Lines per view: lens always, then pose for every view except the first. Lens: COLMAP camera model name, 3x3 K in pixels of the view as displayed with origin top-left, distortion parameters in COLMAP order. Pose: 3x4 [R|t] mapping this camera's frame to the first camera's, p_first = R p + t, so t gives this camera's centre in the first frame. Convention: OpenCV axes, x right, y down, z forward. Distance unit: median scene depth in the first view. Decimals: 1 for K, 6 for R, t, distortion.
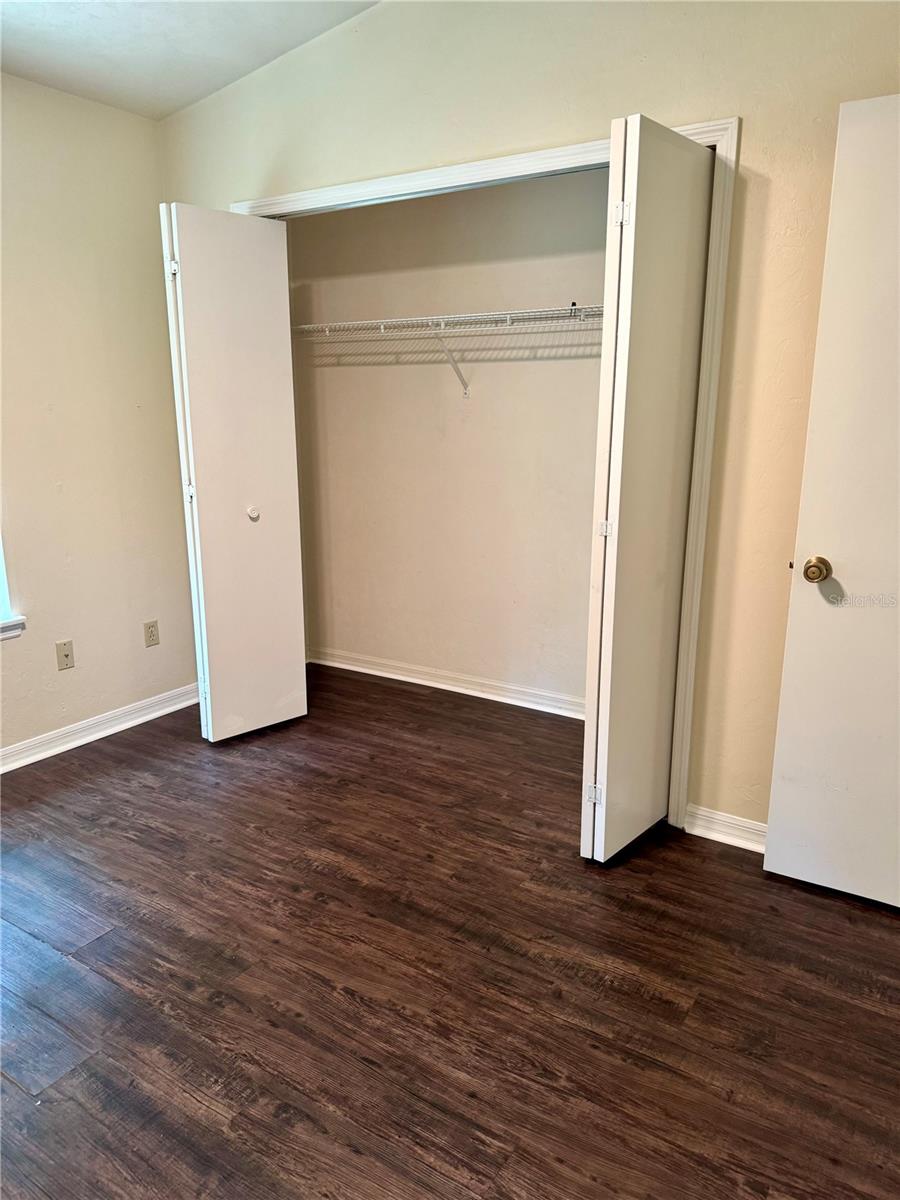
lens RADIAL K [[845.6, 0, 445.7], [0, 845.6, 605.1], [0, 0, 1]] dist [0.061771, -0.066072]
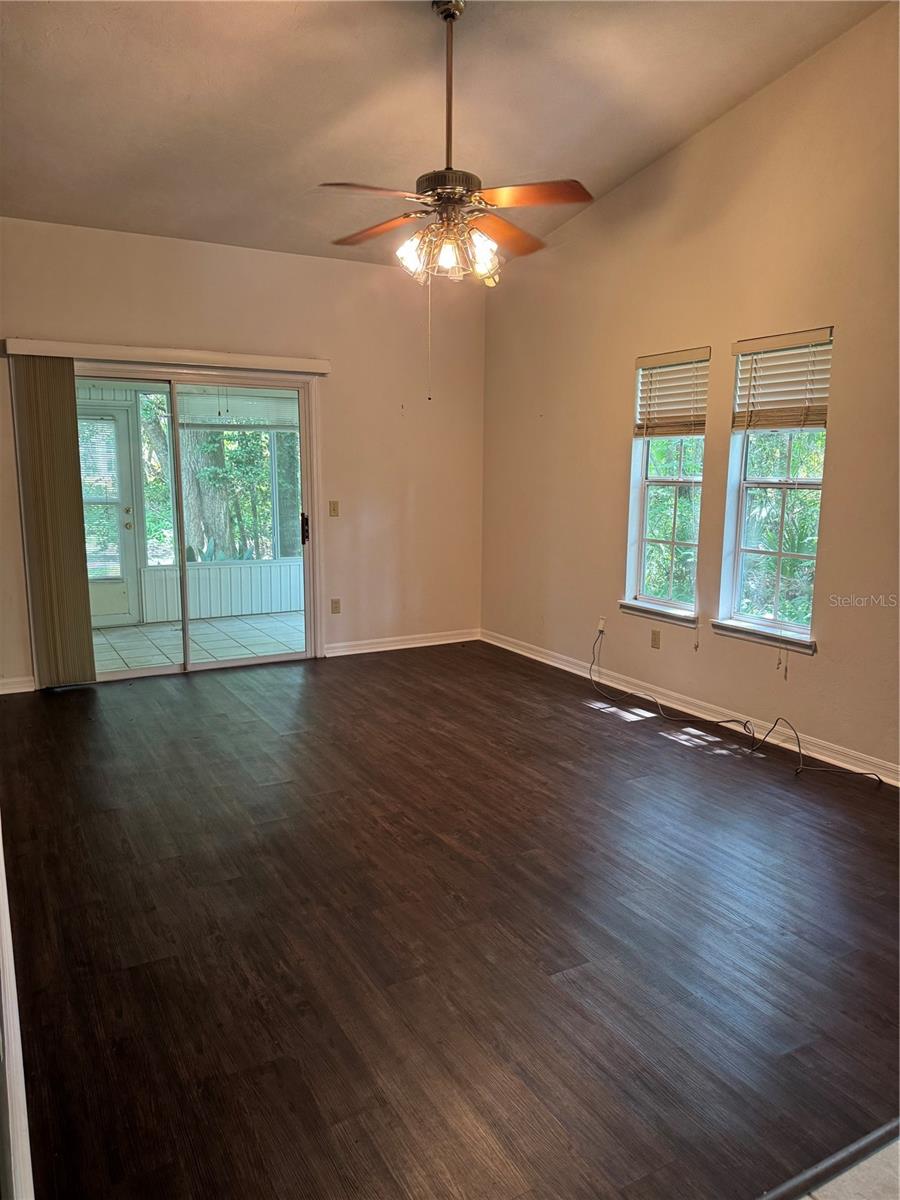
lens RADIAL K [[845.6, 0, 451.3], [0, 845.6, 599.9], [0, 0, 1]] dist [0.061771, -0.066072]
pose [[0.890081, 0.071357, -0.450182, 0.487746], [-0.102104, 0.993784, -0.044354, 0.060583], [0.444219, 0.085444, 0.891835, -0.499042]]
